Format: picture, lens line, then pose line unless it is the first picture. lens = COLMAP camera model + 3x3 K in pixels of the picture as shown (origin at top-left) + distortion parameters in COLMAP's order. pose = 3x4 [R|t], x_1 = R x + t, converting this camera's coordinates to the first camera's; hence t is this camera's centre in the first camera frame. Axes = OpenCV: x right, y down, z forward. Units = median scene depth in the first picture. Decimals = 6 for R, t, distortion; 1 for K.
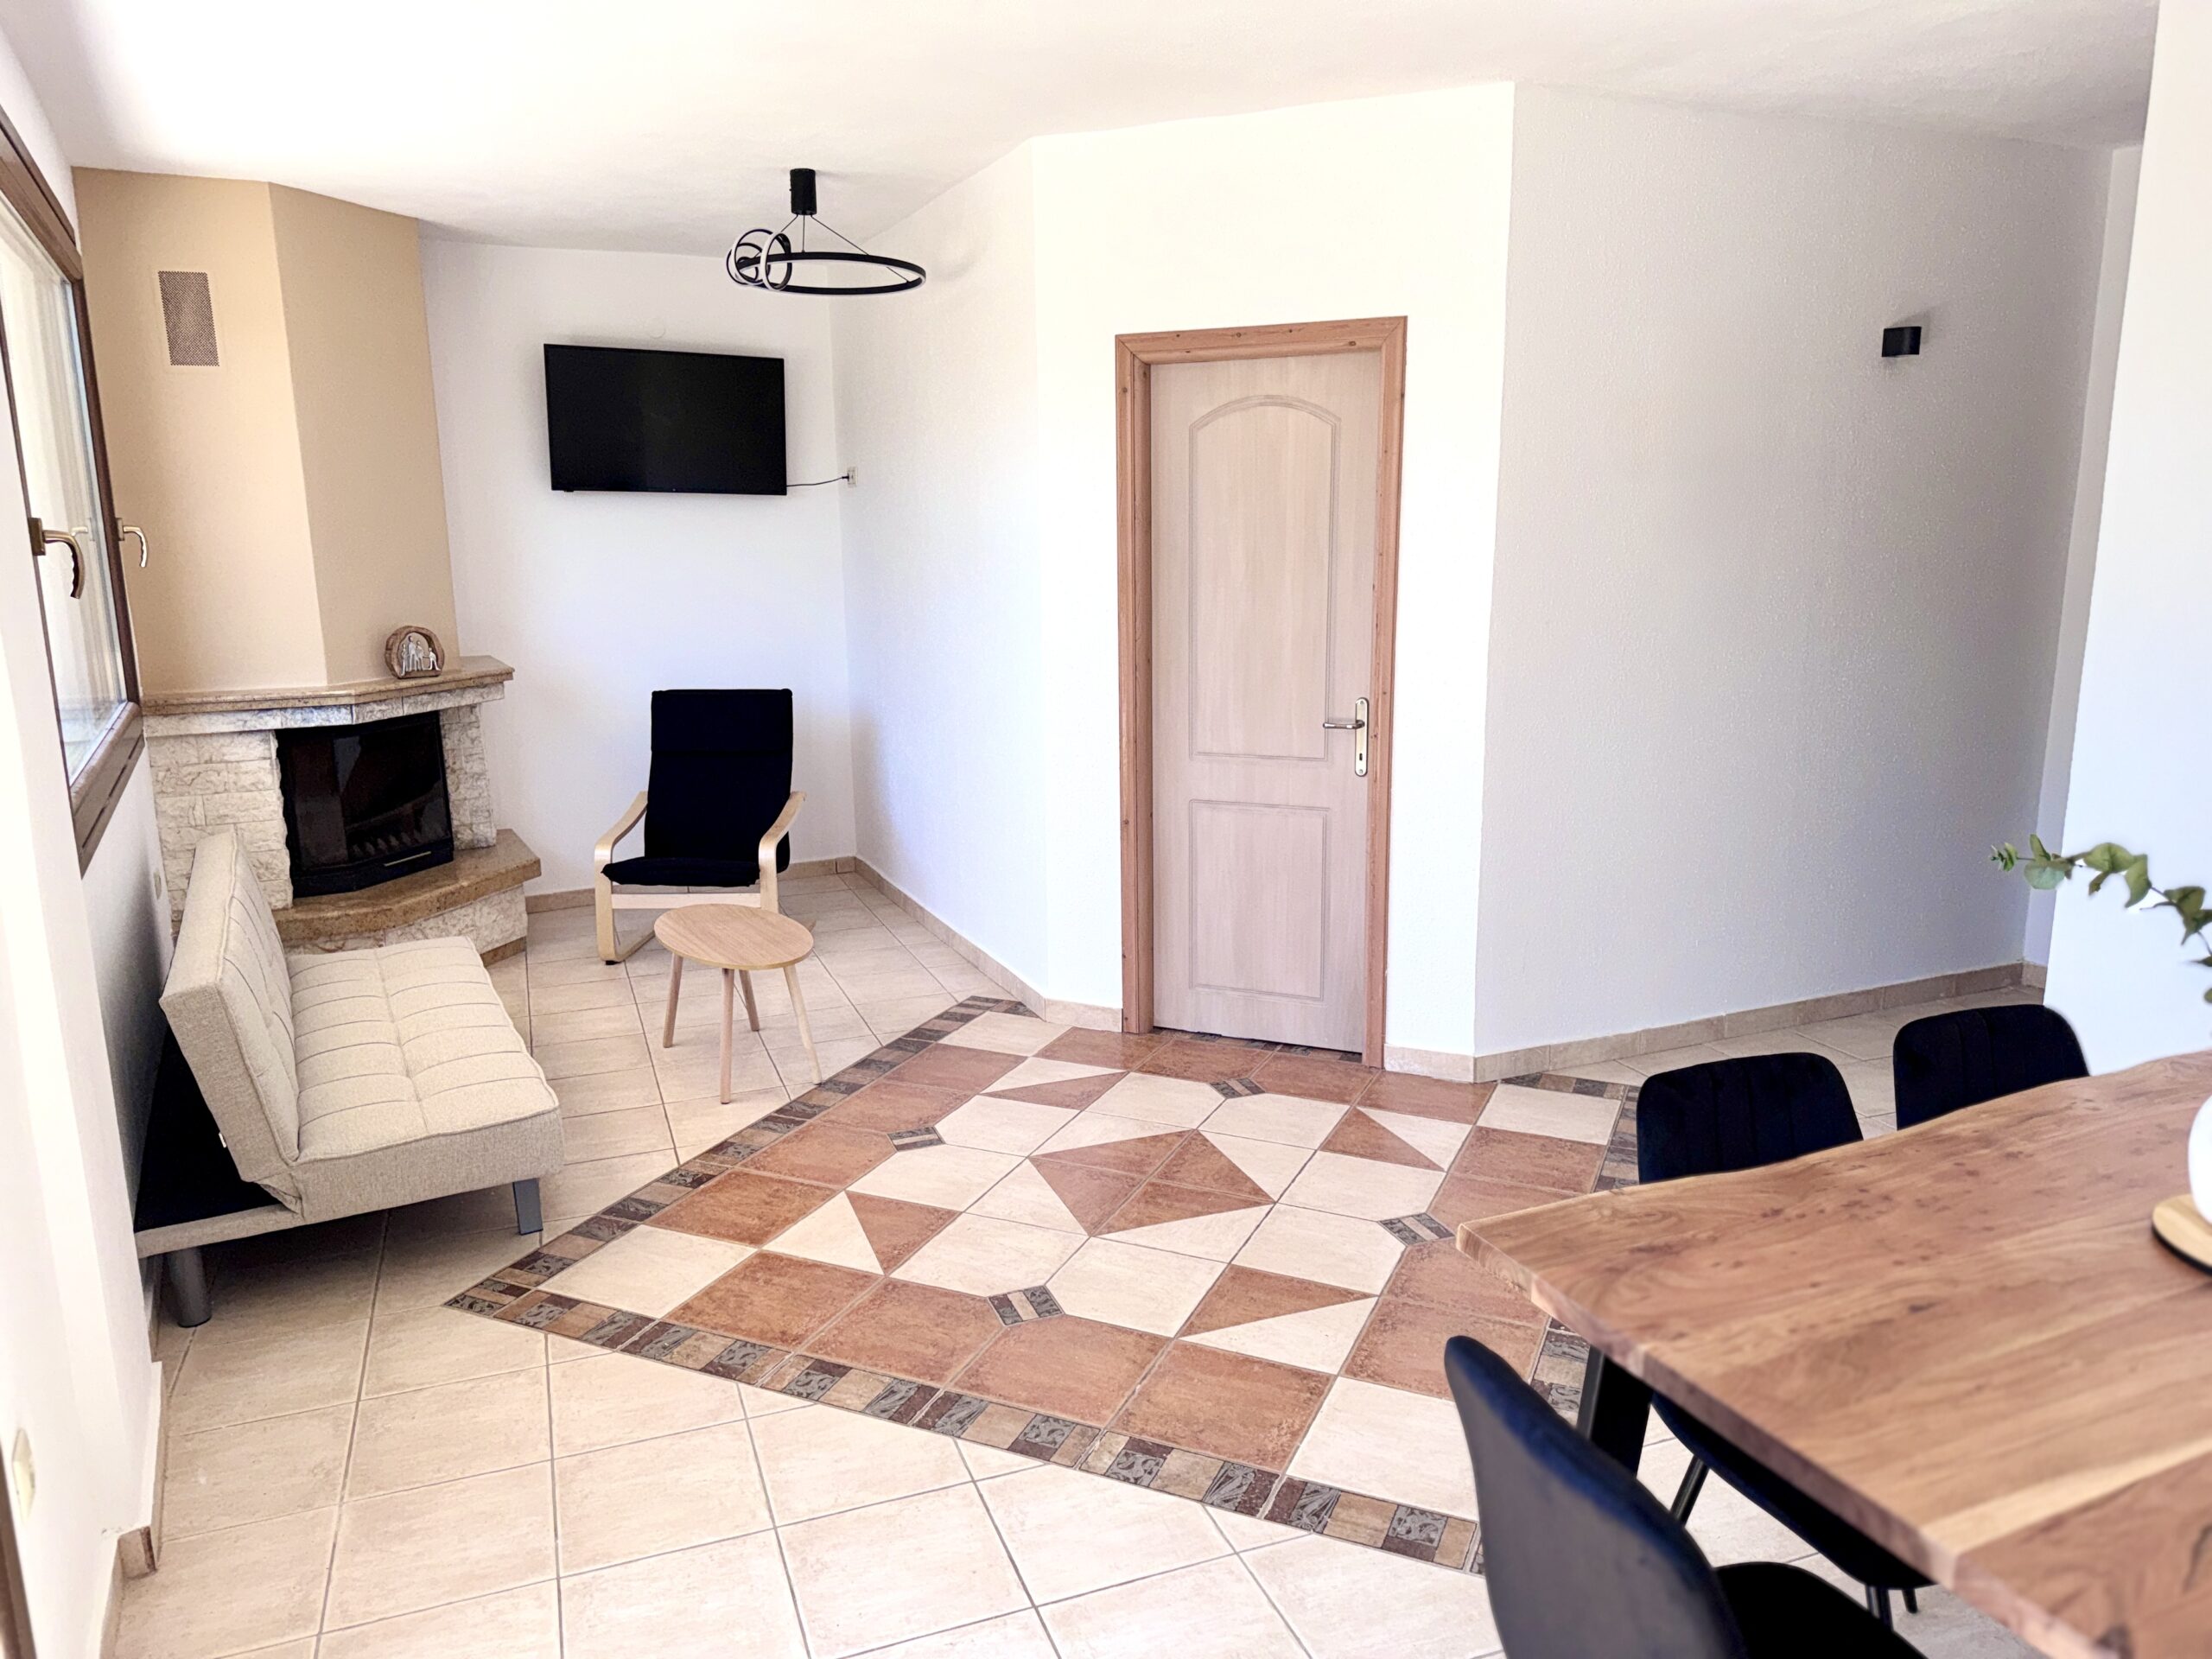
lens RADIAL K [[1505.5, 0, 1106.0], [0, 1505.5, 829.5], [0, 0, 1]] dist [0.006569, -0.001348]
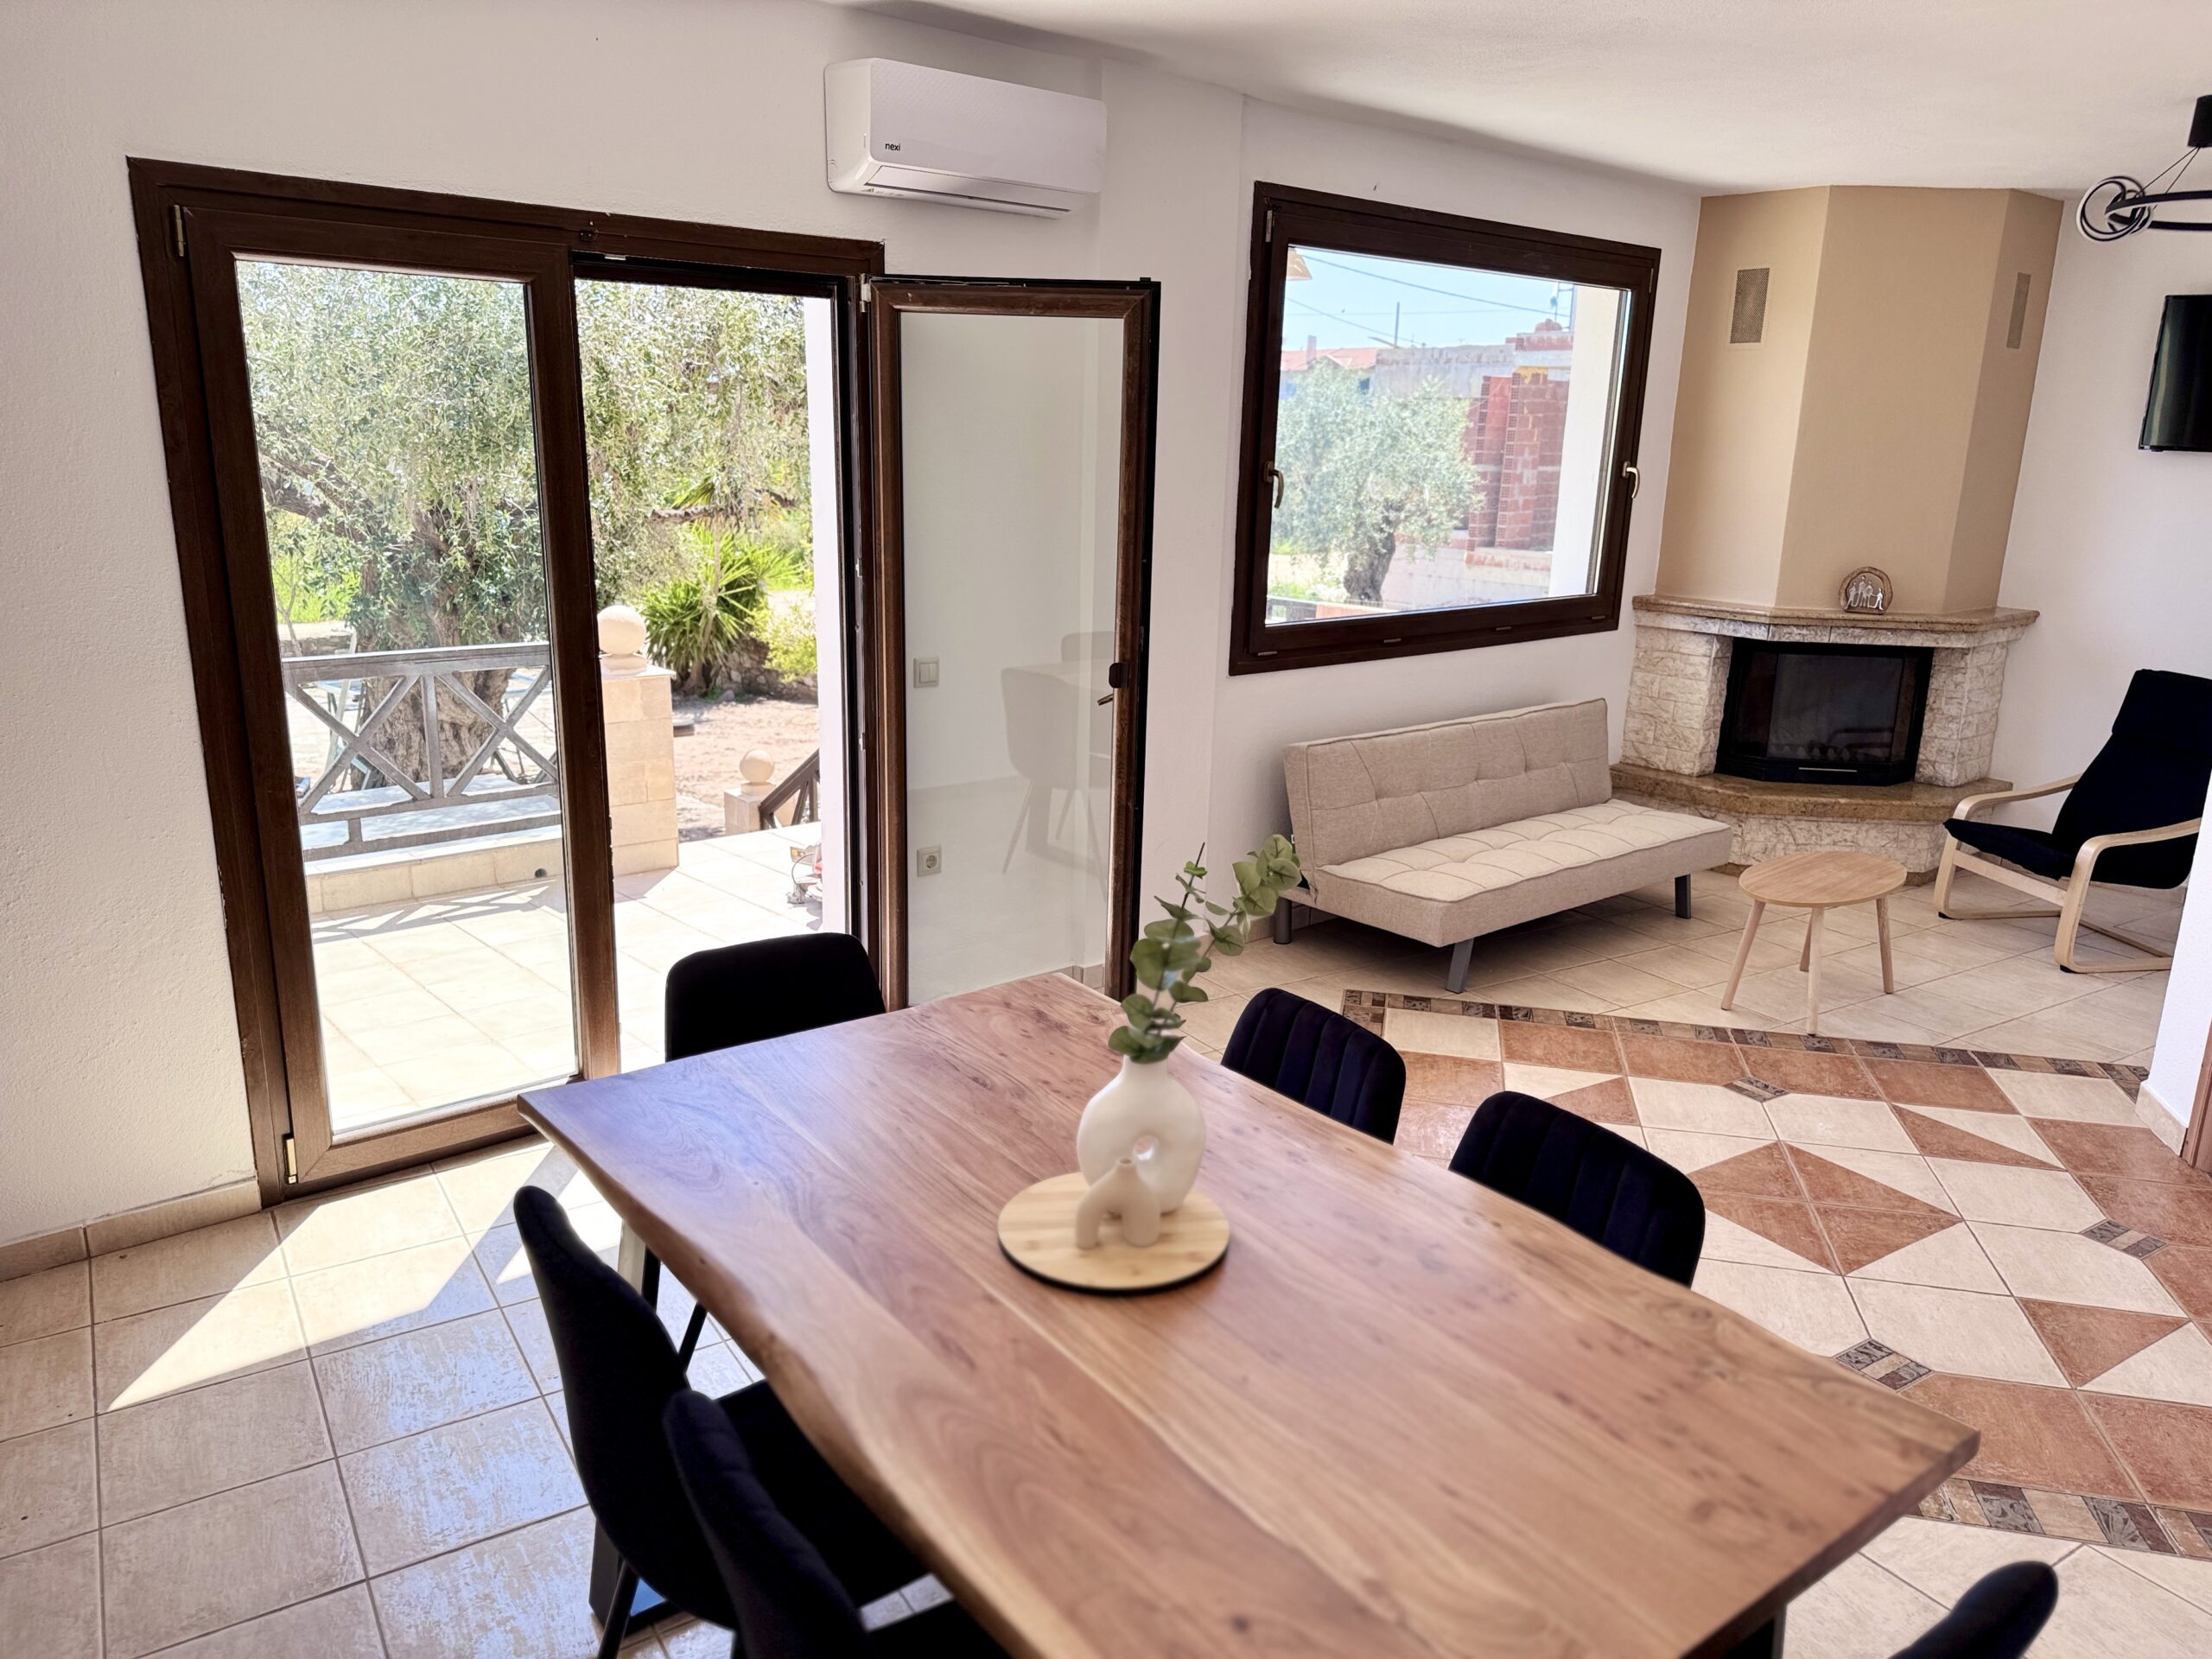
lens RADIAL K [[1542.6, 0, 1106.0], [0, 1542.6, 829.5], [0, 0, 1]] dist [-0.000696, -0.000330]
pose [[0.204953, 0.263399, -0.942664, 0.621251], [-0.219648, 0.950922, 0.217950, -0.083655], [0.953808, 0.162385, 0.252749, 0.226938]]
